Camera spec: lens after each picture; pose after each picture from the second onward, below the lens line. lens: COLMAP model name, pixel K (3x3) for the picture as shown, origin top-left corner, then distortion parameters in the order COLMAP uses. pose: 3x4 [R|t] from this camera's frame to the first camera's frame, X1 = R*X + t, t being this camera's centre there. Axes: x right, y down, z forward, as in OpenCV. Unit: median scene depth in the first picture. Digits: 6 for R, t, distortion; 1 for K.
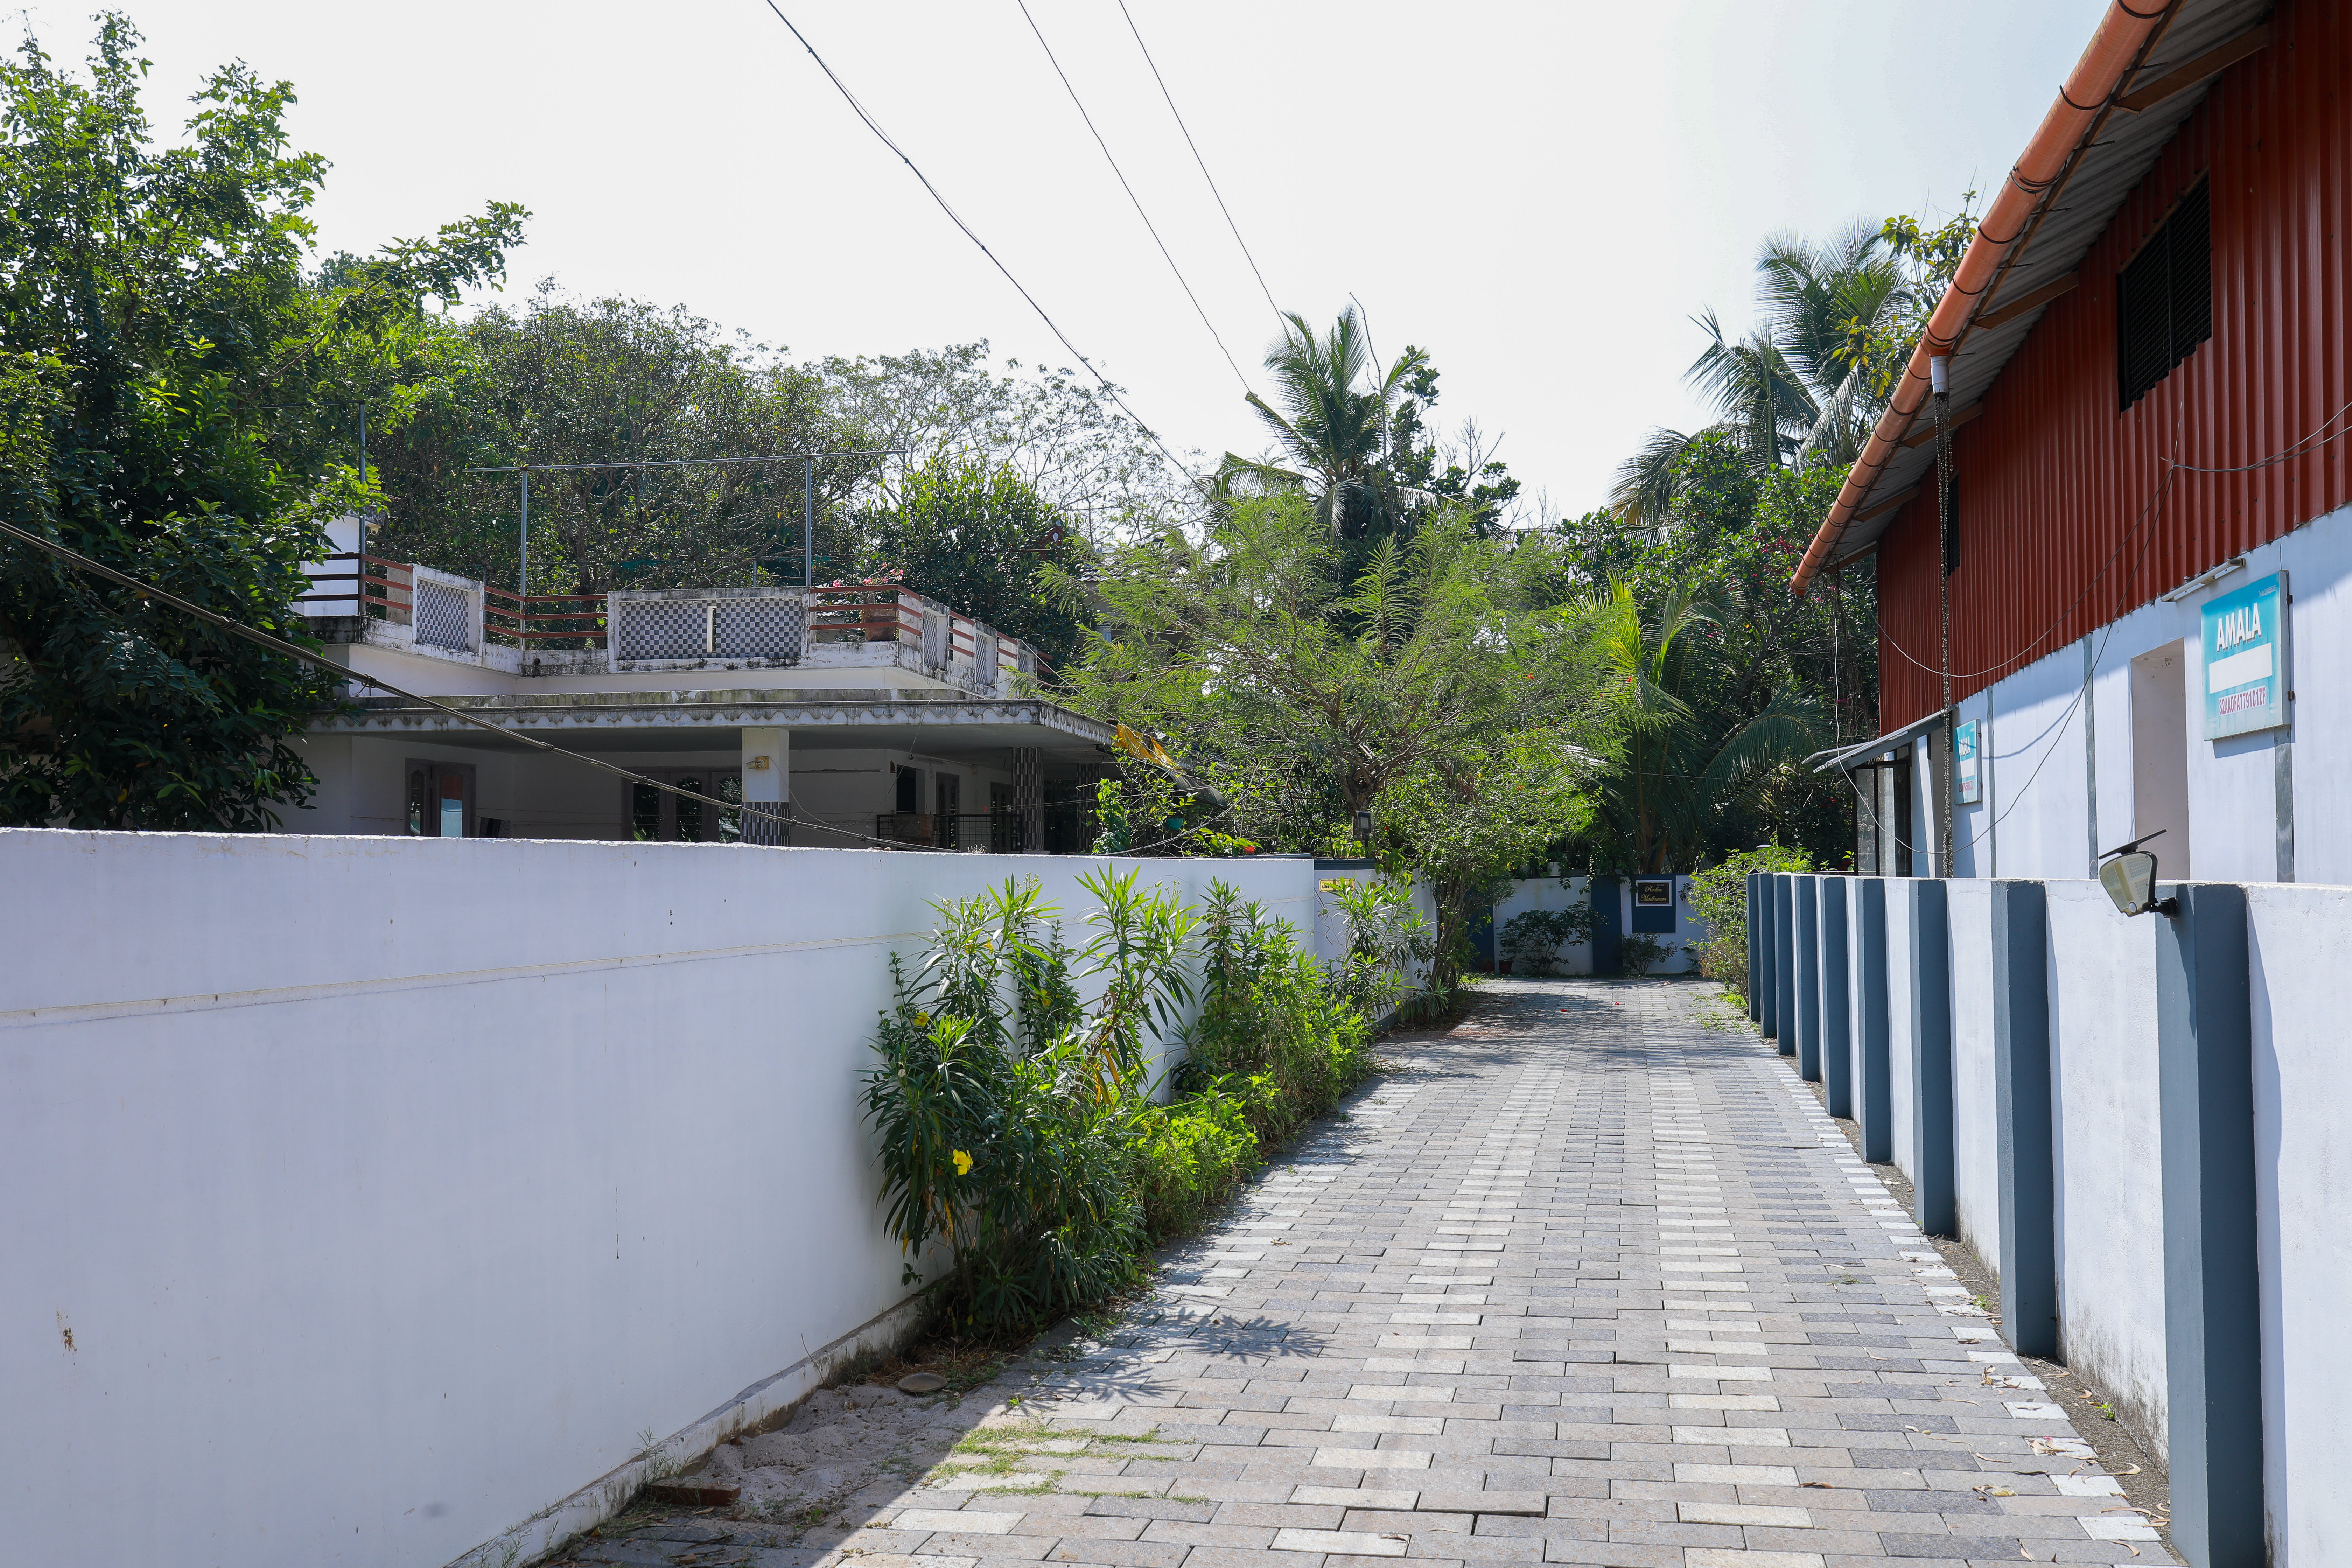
lens RADIAL K [[2264.4, 0, 1173.9], [0, 2264.4, 744.7], [0, 0, 1]] dist [-0.100555, 0.327453]
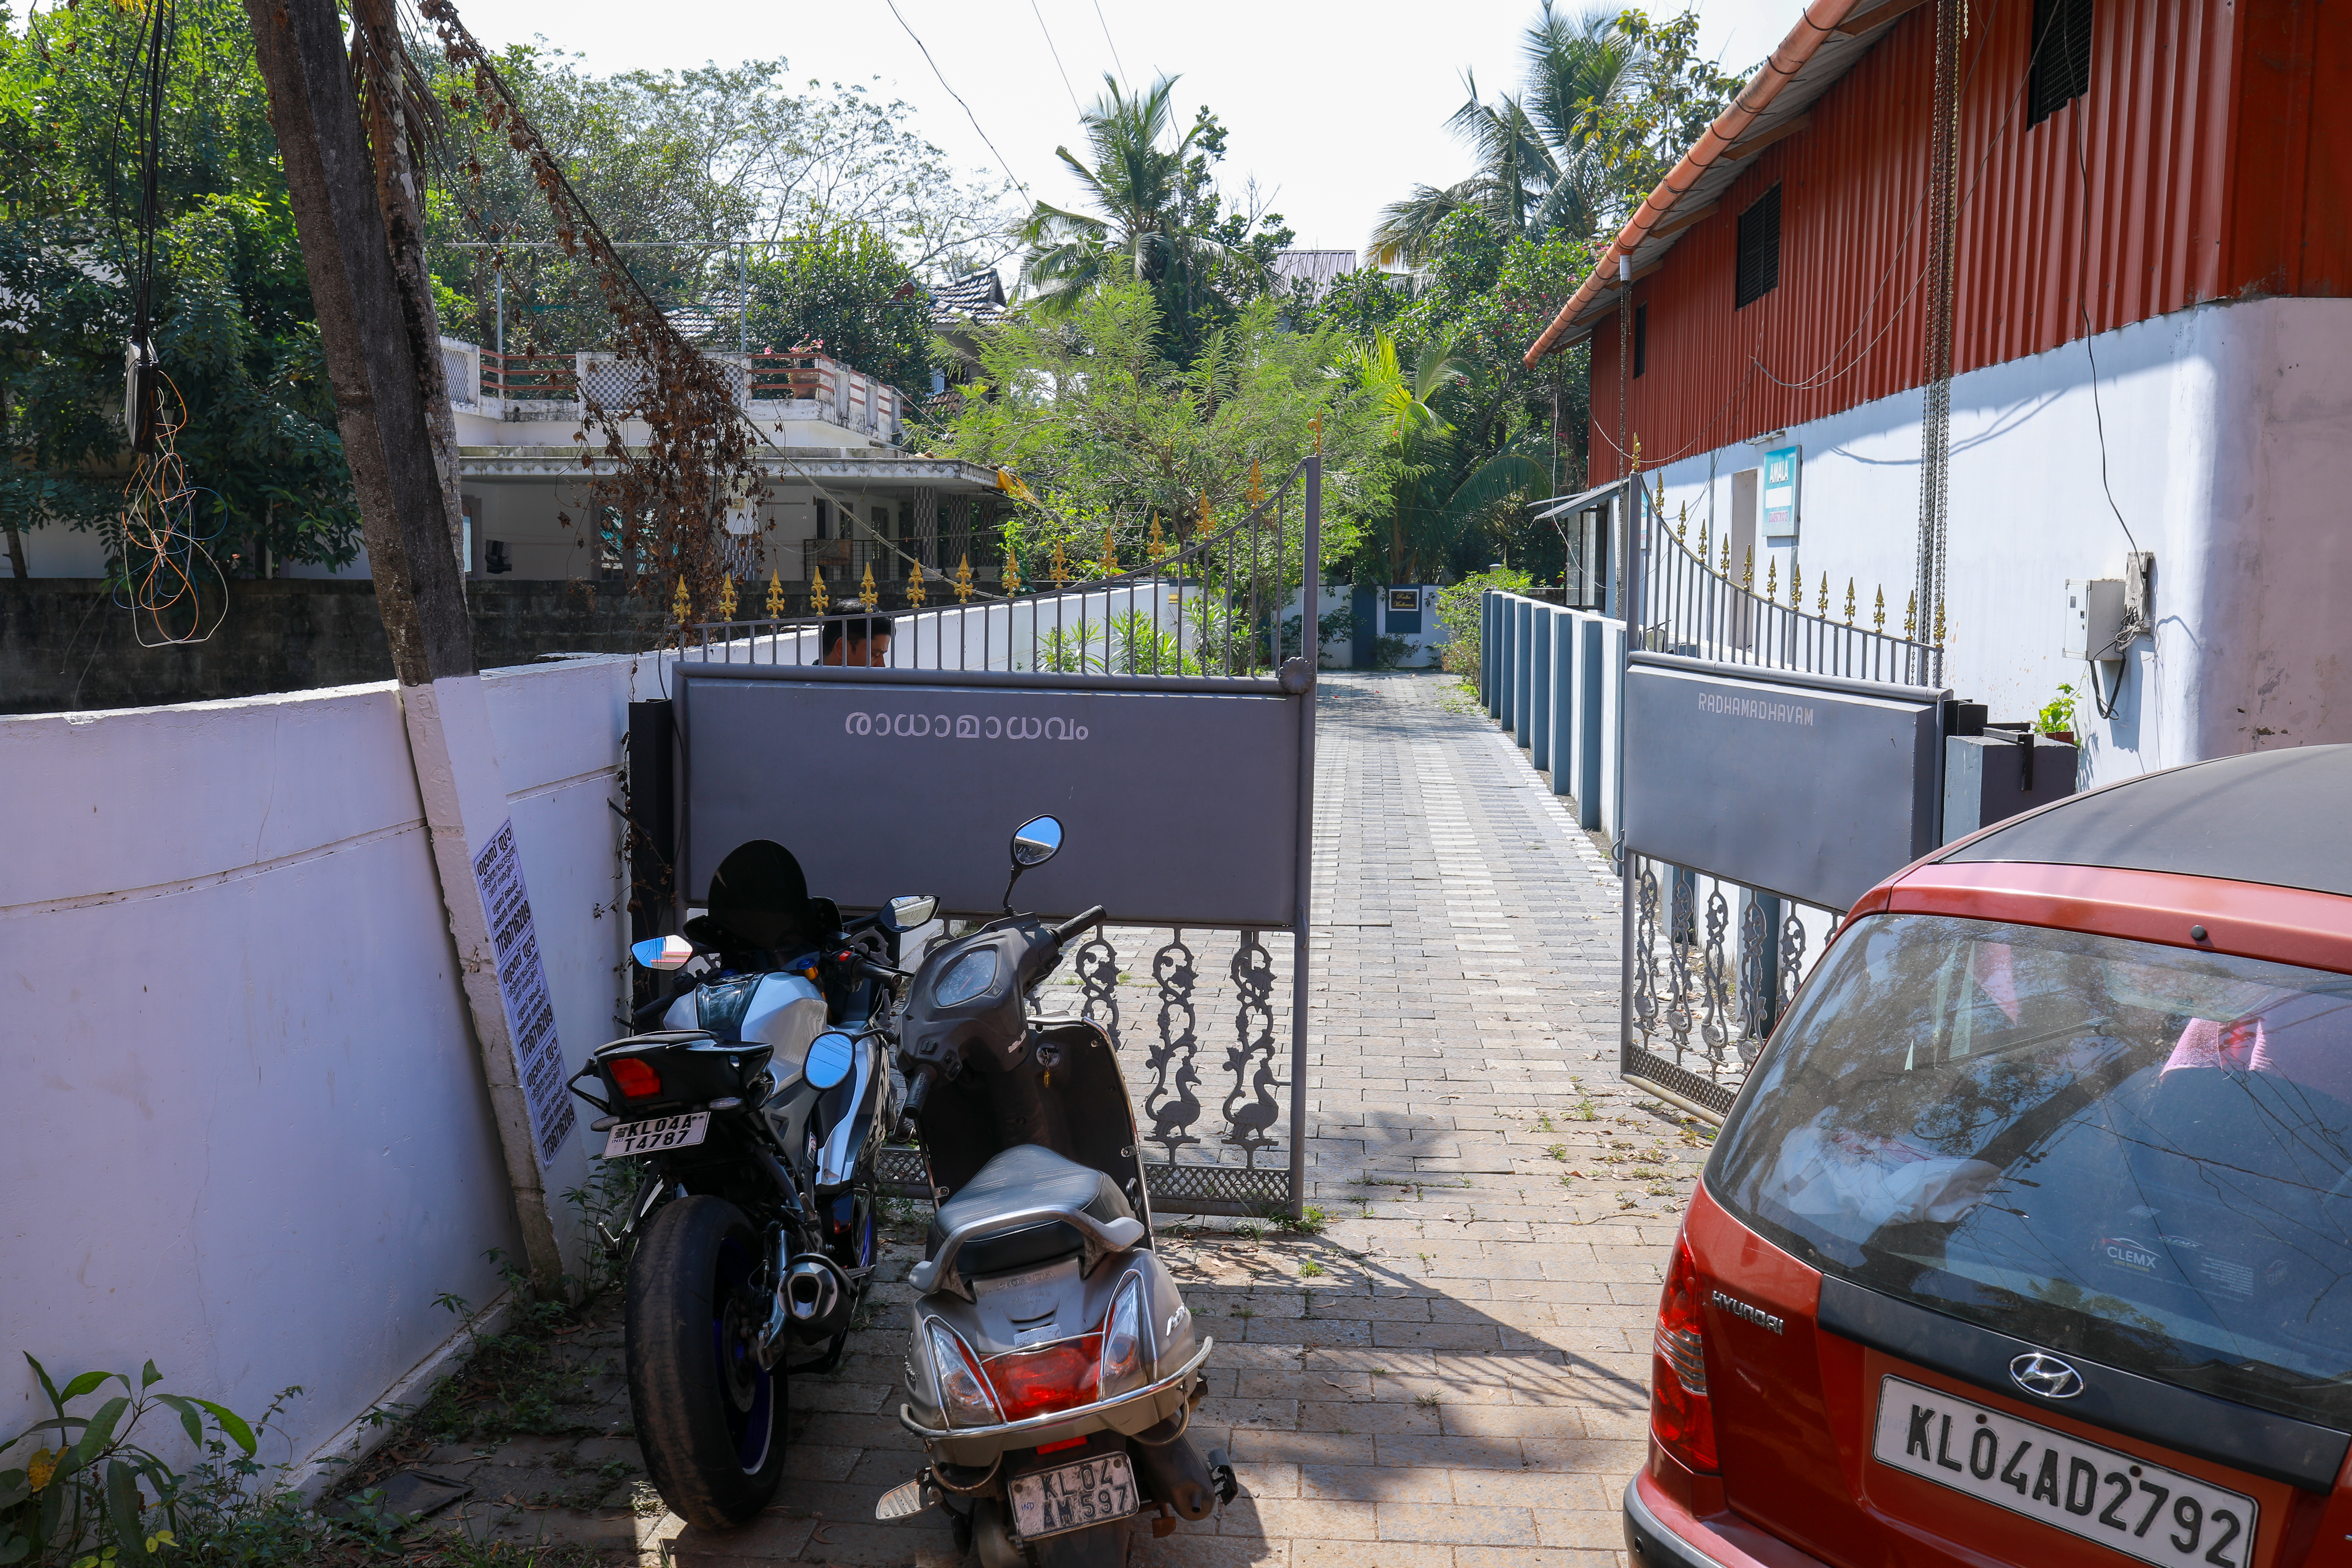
lens RADIAL K [[2262.0, 0, 1176.0], [0, 2262.0, 784.0], [0, 0, 1]] dist [-0.065243, 0.099333]
pose [[0.993083, -0.000265, 0.117413, -0.051122], [-0.018016, 0.987811, 0.154611, -0.022260], [-0.116023, -0.155657, 0.980974, -0.189067]]
